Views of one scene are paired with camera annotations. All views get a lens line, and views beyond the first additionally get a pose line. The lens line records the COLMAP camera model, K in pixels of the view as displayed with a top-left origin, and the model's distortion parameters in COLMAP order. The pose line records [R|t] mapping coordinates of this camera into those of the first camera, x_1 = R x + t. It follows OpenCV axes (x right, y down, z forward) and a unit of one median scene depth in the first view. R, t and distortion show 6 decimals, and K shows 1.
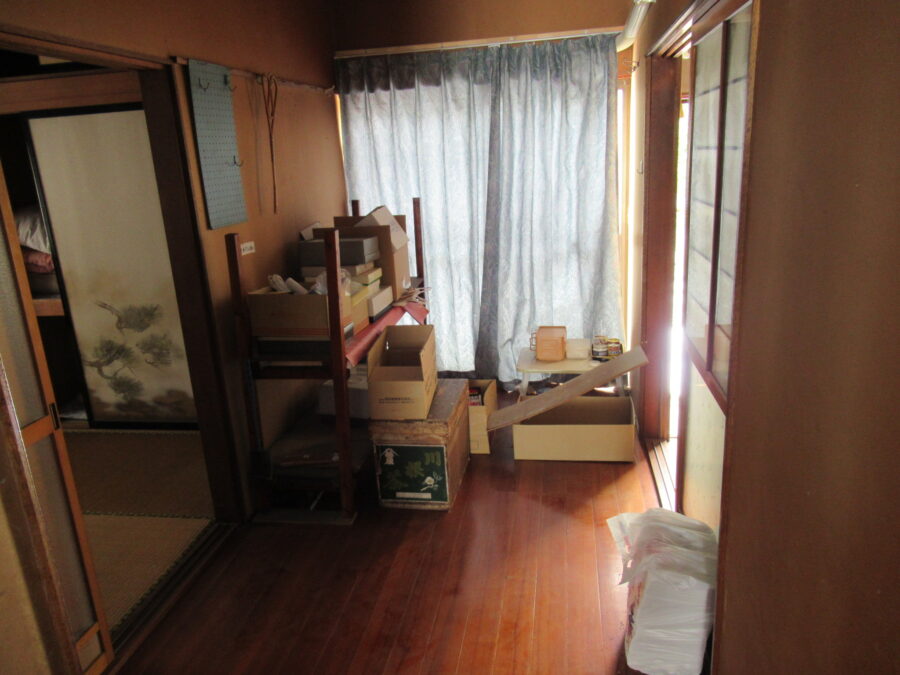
lens RADIAL K [[662.8, 0, 448.7], [0, 662.8, 335.1], [0, 0, 1]] dist [0.010900, -0.000357]
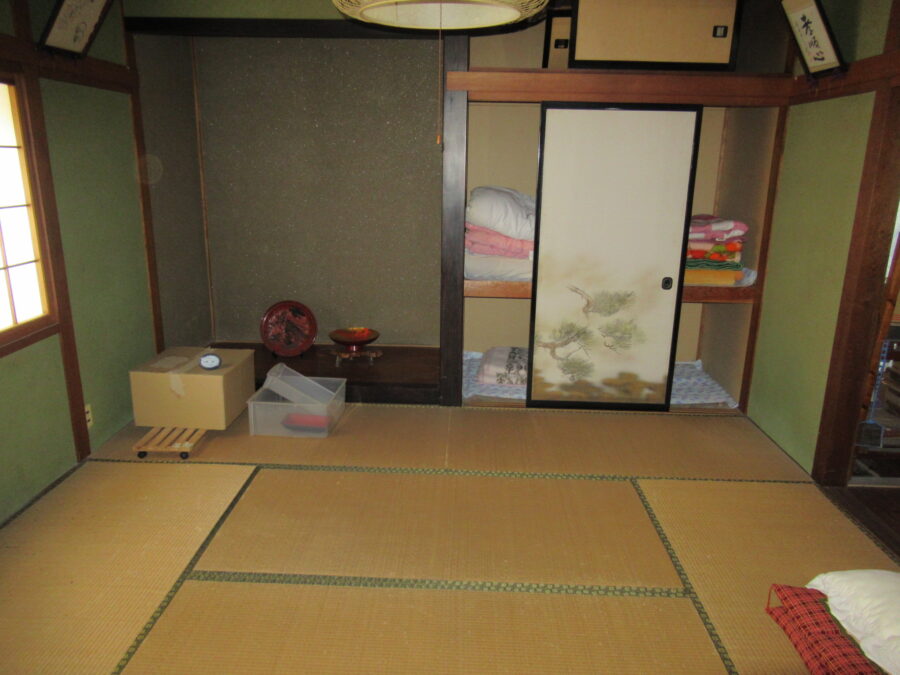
lens RADIAL K [[662.8, 0, 450.3], [0, 662.8, 347.0], [0, 0, 1]] dist [0.010900, -0.000357]
pose [[0.985971, 0.040107, 0.162025, -0.867277], [-0.039417, 0.999195, -0.007468, 0.061198], [-0.162194, 0.000977, 0.986758, -0.007473]]
